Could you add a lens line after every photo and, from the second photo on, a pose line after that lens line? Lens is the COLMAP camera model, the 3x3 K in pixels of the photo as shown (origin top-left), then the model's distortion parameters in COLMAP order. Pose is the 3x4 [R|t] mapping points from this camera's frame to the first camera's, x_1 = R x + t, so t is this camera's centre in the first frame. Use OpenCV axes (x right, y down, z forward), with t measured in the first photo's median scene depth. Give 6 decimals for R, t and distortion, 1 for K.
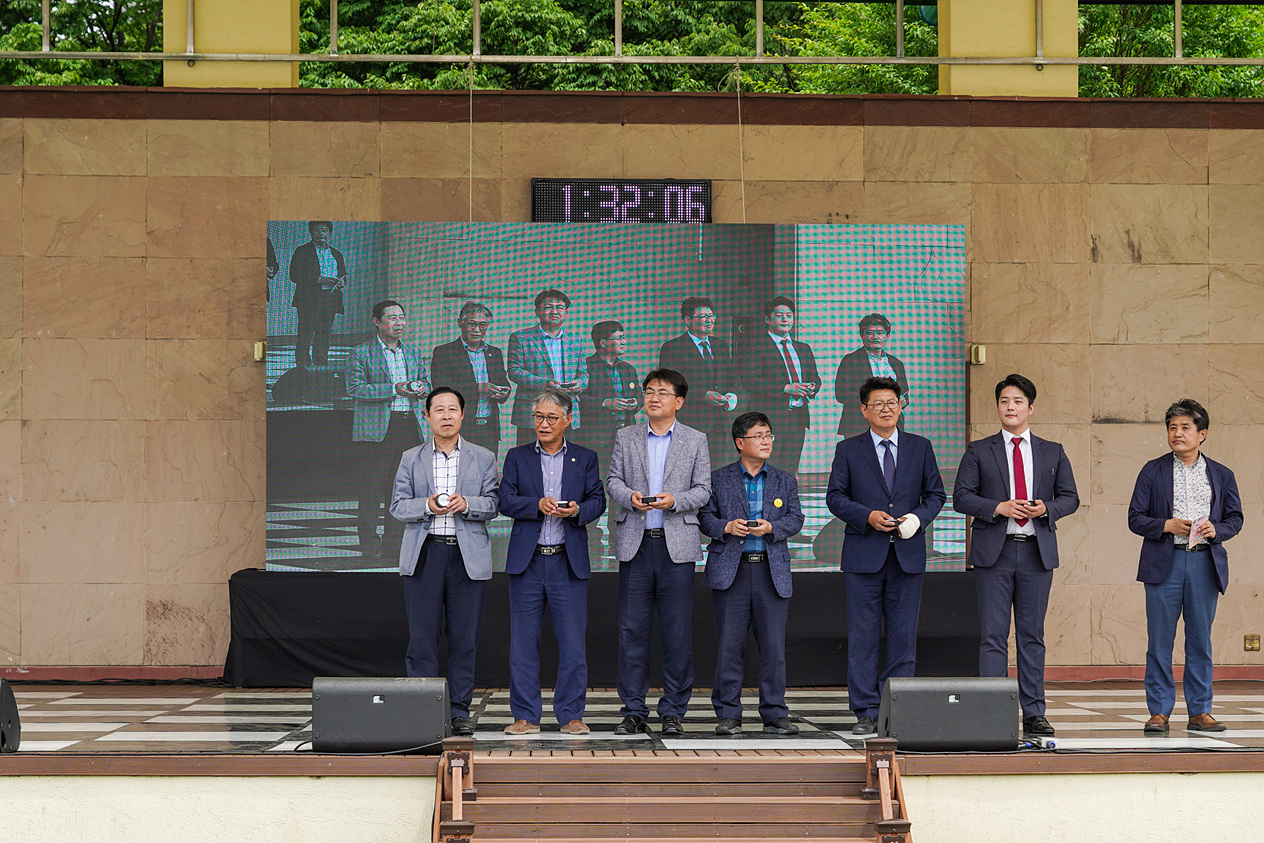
lens RADIAL K [[3041.4, 0, 661.1], [0, 3041.4, 513.5], [0, 0, 1]] dist [0.029918, 0.000000]
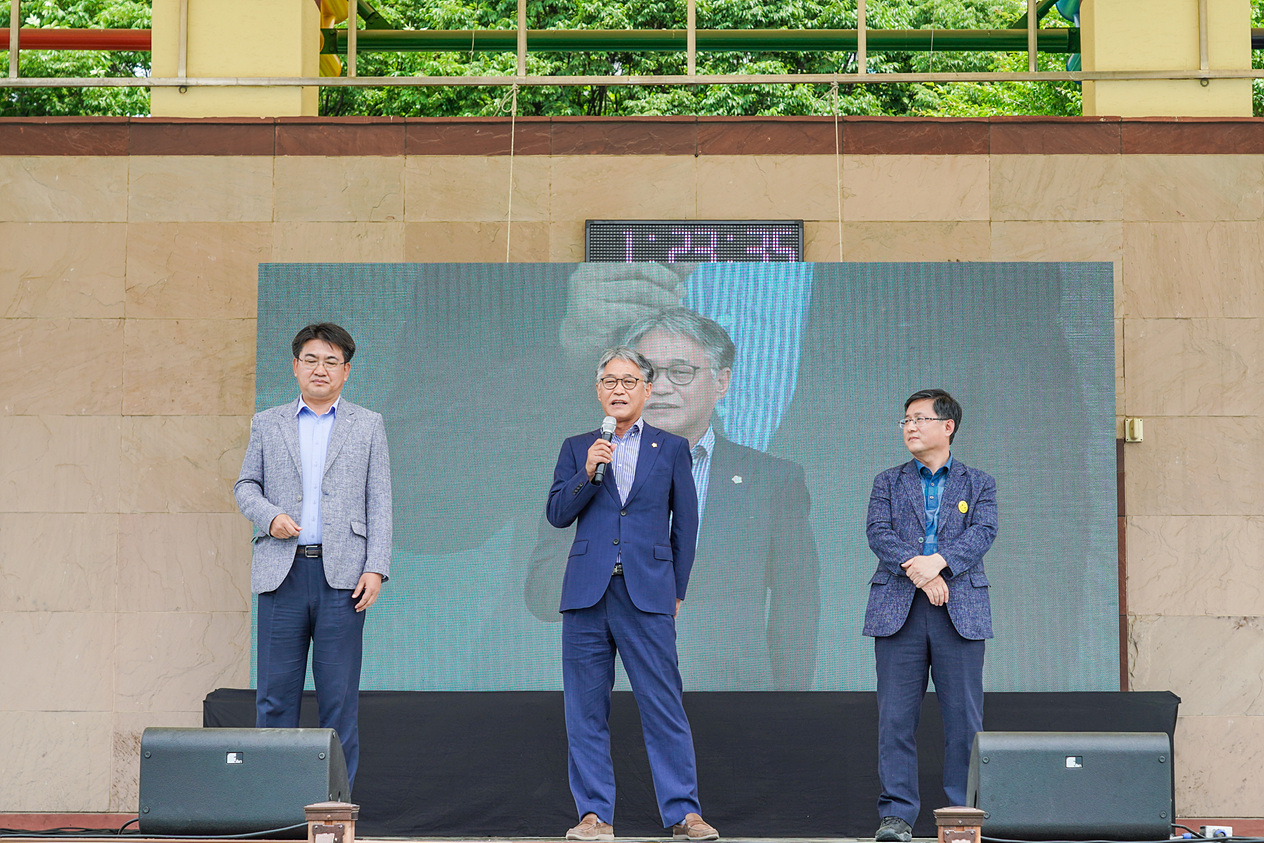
lens RADIAL K [[3004.8, 0, 637.8], [0, 3004.8, 430.2], [0, 0, 1]] dist [0.022436, 0.000000]
pose [[0.997879, -0.002765, -0.065040, 0.024450], [-0.004052, 0.994523, -0.104439, 0.031651], [0.064972, 0.104481, 0.992402, 0.196353]]
